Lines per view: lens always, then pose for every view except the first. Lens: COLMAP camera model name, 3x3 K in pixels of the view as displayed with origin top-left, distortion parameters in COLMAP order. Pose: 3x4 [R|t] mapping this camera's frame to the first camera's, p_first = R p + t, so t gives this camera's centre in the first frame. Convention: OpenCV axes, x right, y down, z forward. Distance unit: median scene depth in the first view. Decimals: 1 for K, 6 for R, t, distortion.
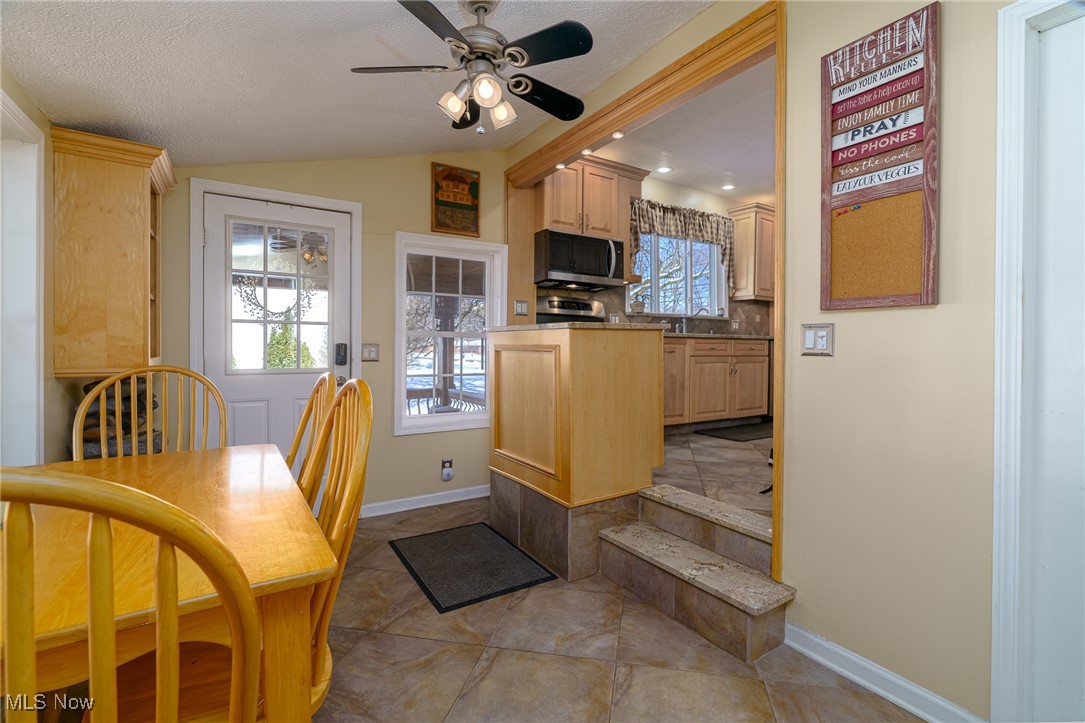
lens RADIAL K [[500.4, 0, 543.6], [0, 500.4, 351.1], [0, 0, 1]] dist [-0.006226, 0.000923]
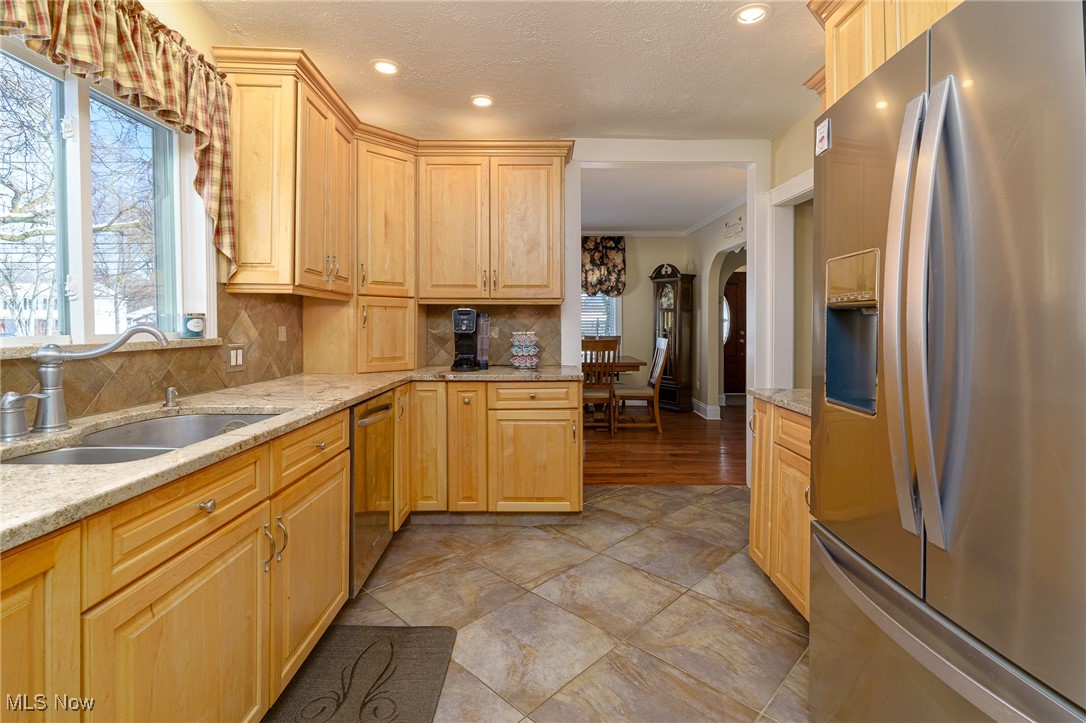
lens RADIAL K [[500.9, 0, 552.5], [0, 500.9, 329.7], [0, 0, 1]] dist [-0.006226, 0.000923]
pose [[0.510099, -0.009620, 0.860062, 0.179202], [0.006459, 0.999952, 0.007354, -0.075867], [-0.860091, 0.001804, 0.510137, 0.604170]]
